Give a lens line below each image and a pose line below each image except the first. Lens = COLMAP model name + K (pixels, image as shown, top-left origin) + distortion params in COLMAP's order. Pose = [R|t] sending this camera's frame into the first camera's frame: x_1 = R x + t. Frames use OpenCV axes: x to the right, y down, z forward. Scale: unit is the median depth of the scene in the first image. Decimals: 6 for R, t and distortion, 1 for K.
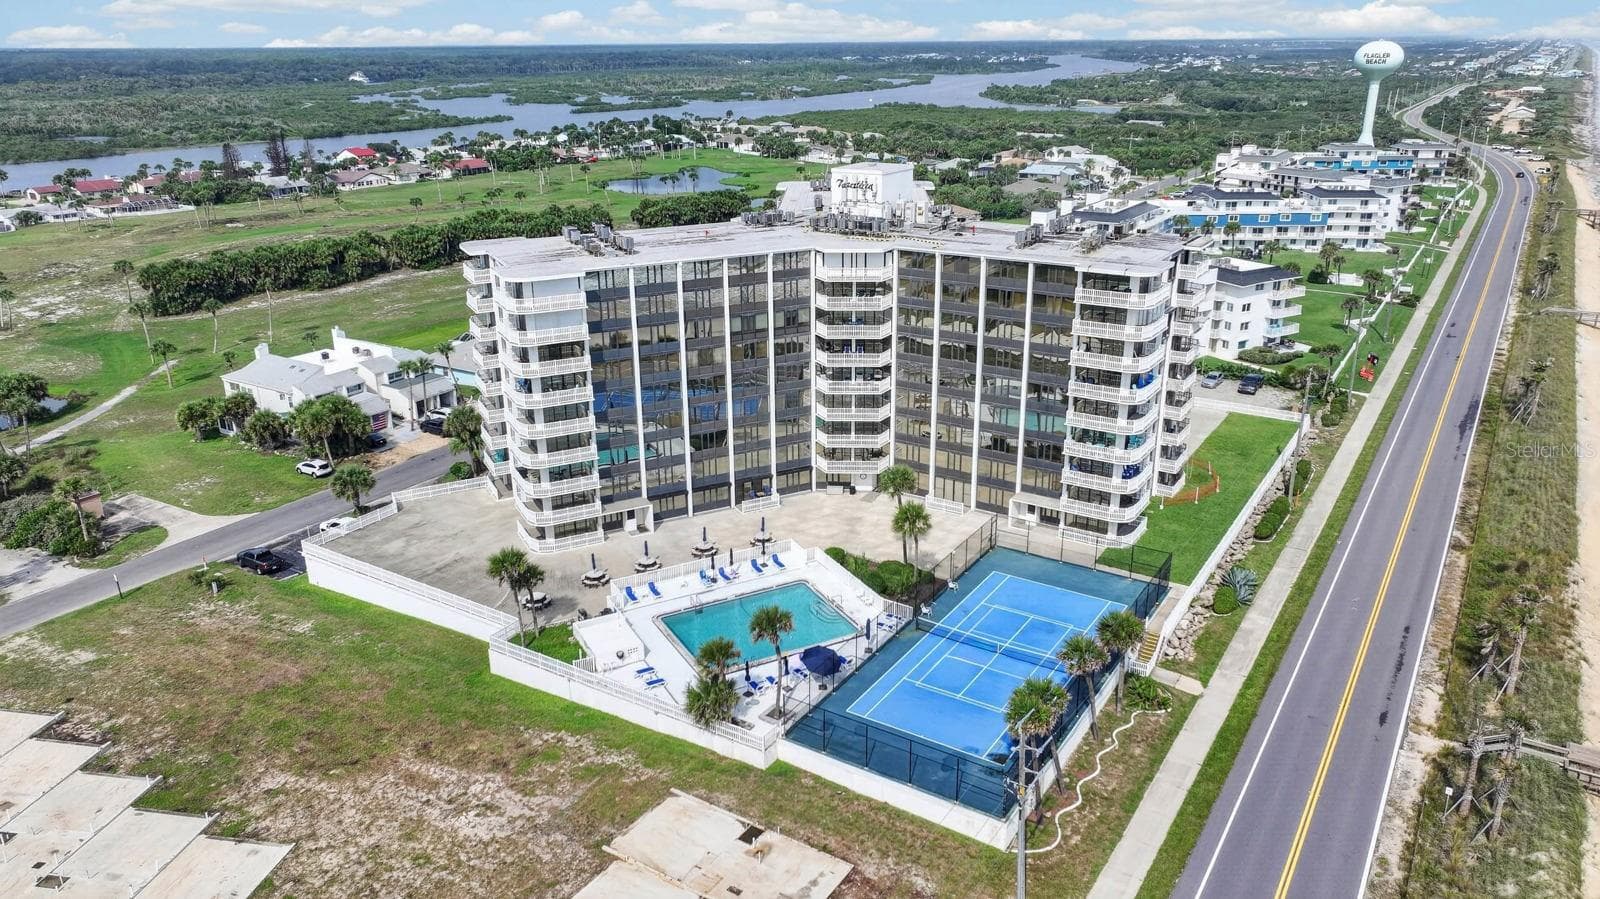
lens RADIAL K [[1140.3, 0, 797.5], [0, 1140.3, 445.0], [0, 0, 1]] dist [0.006463, 0.010041]
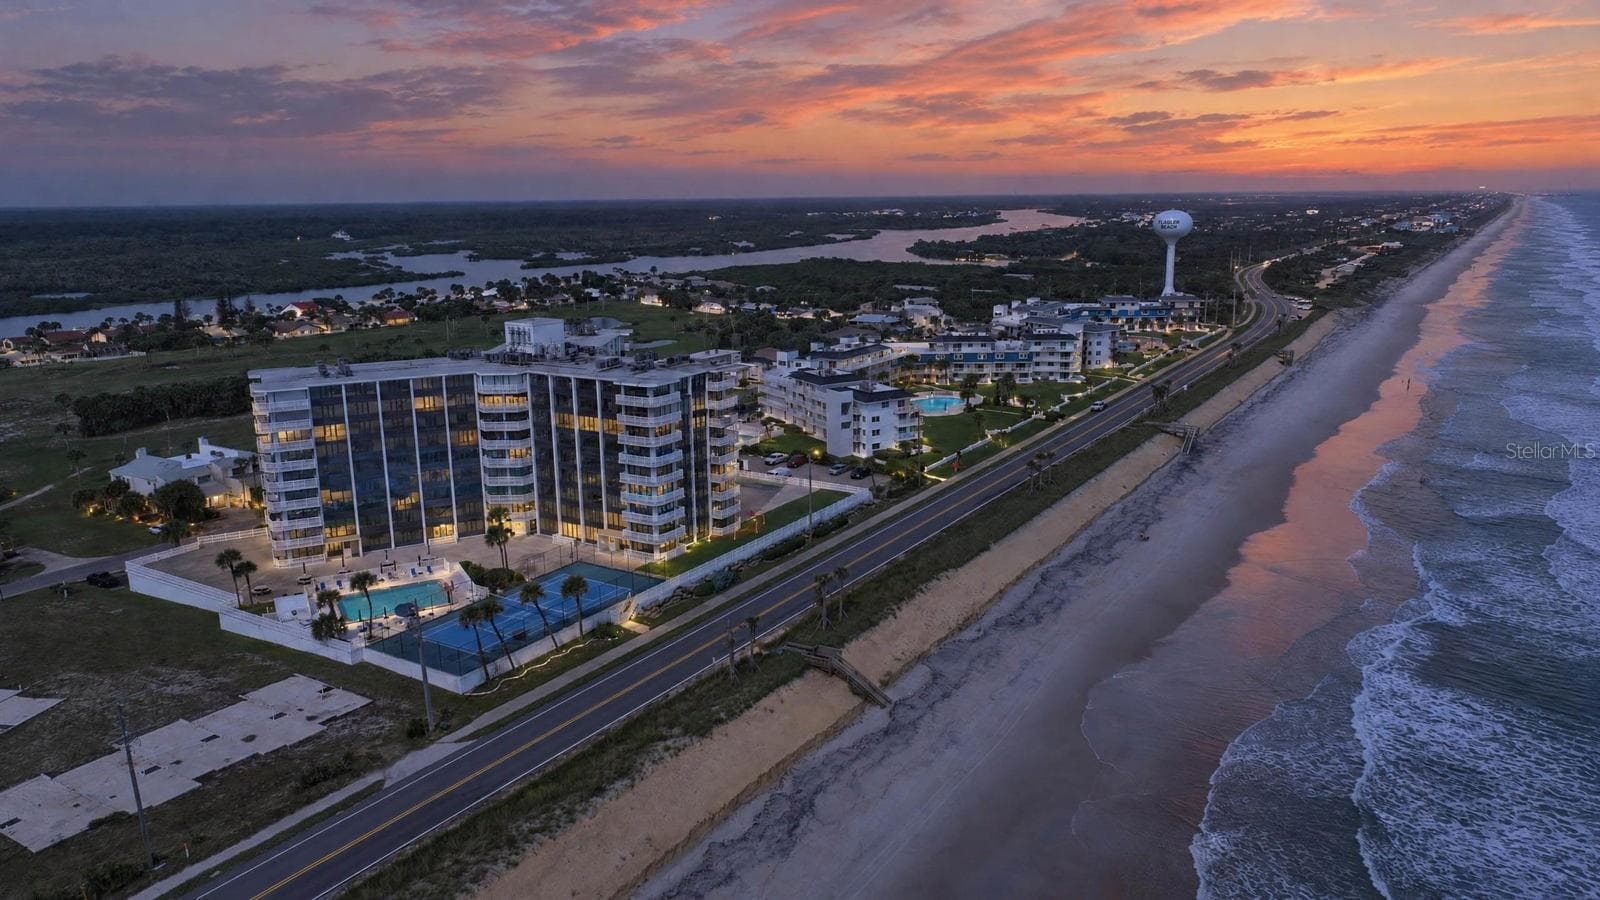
lens RADIAL K [[1140.3, 0, 802.2], [0, 1140.3, 456.2], [0, 0, 1]] dist [0.006463, 0.010041]
pose [[0.999921, -0.006382, 0.010804, 0.193138], [0.007581, 0.993352, -0.114870, 0.053123], [-0.009999, 0.114943, 0.993322, -0.231769]]
